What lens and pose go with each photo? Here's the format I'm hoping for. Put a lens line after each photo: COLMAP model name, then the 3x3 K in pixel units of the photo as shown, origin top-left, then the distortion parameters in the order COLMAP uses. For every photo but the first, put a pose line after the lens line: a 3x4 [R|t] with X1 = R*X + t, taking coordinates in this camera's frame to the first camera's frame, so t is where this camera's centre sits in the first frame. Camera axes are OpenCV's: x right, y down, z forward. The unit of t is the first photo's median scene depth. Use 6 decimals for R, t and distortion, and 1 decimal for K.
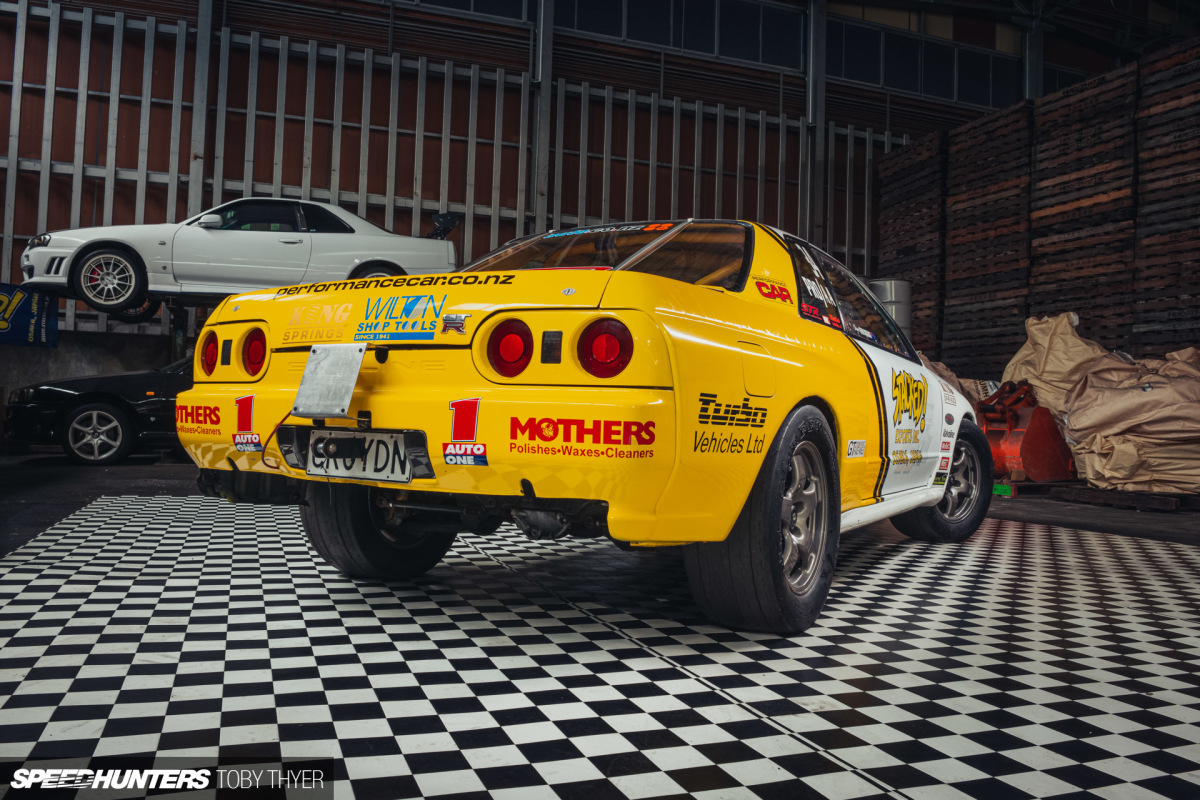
lens RADIAL K [[956.9, 0, 594.7], [0, 956.9, 400.4], [0, 0, 1]] dist [-0.057577, 0.008621]
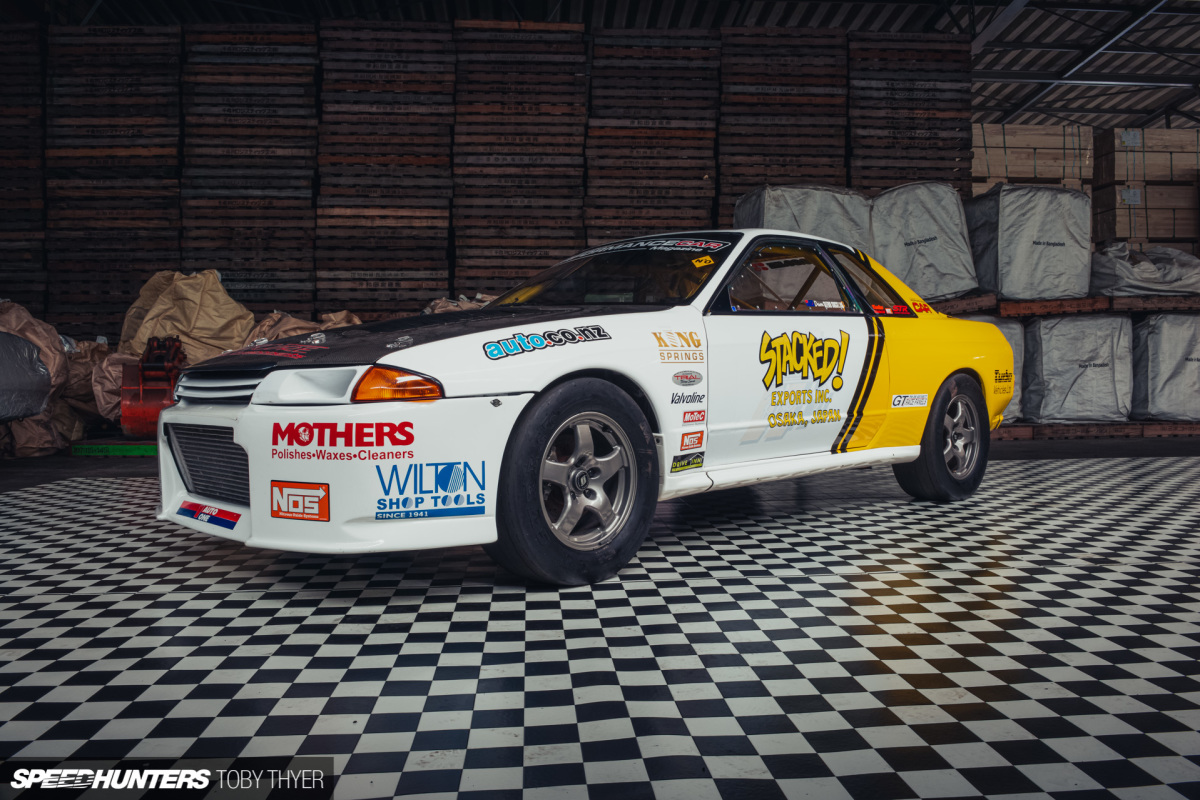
lens RADIAL K [[956.9, 0, 594.7], [0, 956.9, 400.4], [0, 0, 1]] dist [-0.057577, 0.008621]
pose [[0.274718, -0.059185, 0.959702, -0.286731], [0.002895, 0.998150, 0.060728, -0.010484], [-0.961521, -0.013905, 0.274381, 0.248268]]
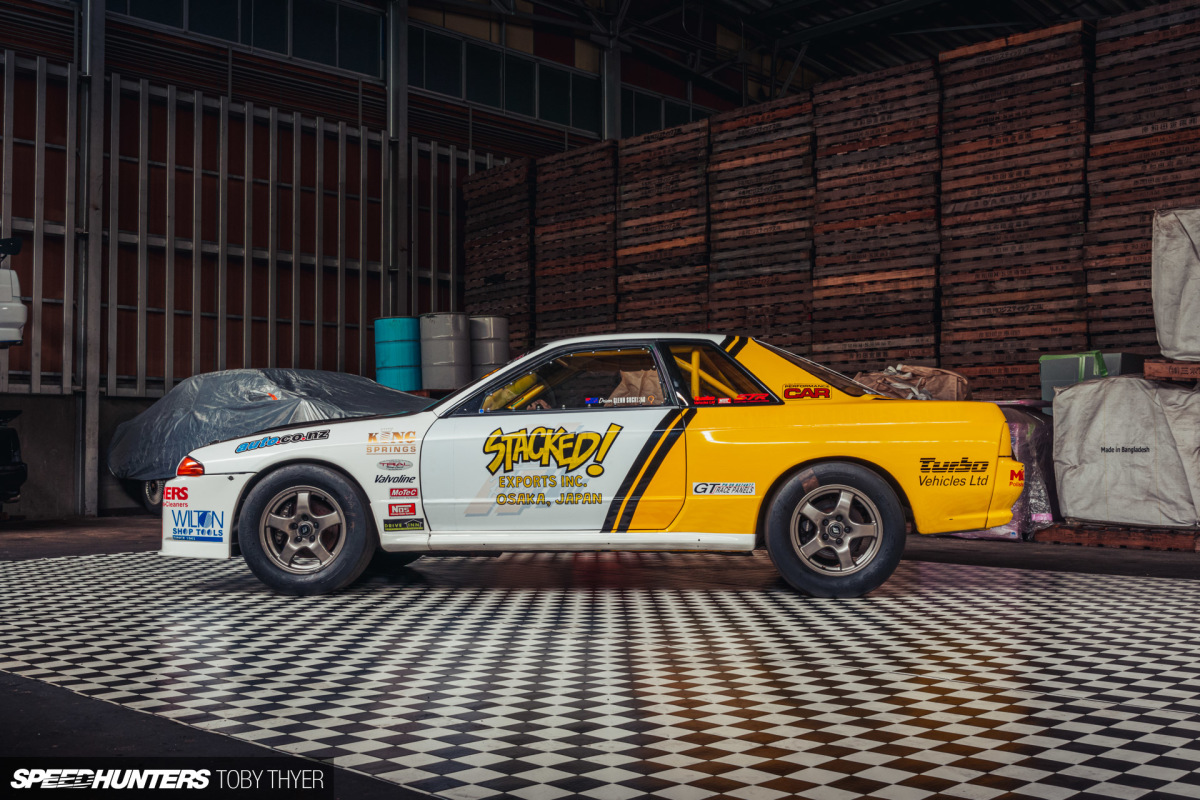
lens RADIAL K [[1255.4, 0, 589.8], [0, 1255.4, 400.1], [0, 0, 1]] dist [-0.010831, 0.015526]
pose [[0.909725, -0.018198, 0.414813, -0.141635], [0.026532, 0.999545, -0.014337, -0.017587], [-0.414363, 0.024048, 0.909794, -0.240261]]
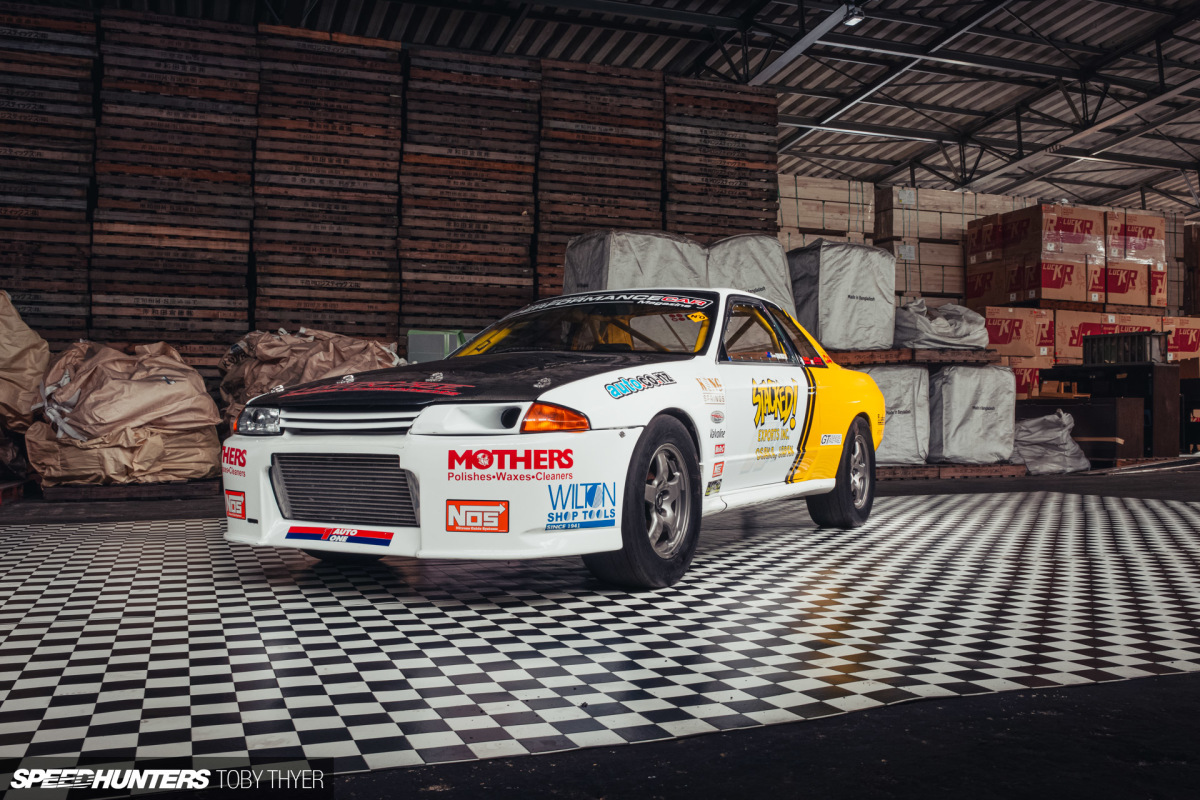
lens RADIAL K [[1103.9, 0, 595.3], [0, 1103.9, 435.0], [0, 0, 1]] dist [-0.056993, 0.017598]
pose [[-0.015064, -0.045041, 0.998872, -0.403554], [-0.016230, 0.998864, 0.044796, -0.010152], [-0.999755, -0.015537, -0.015778, 0.355092]]
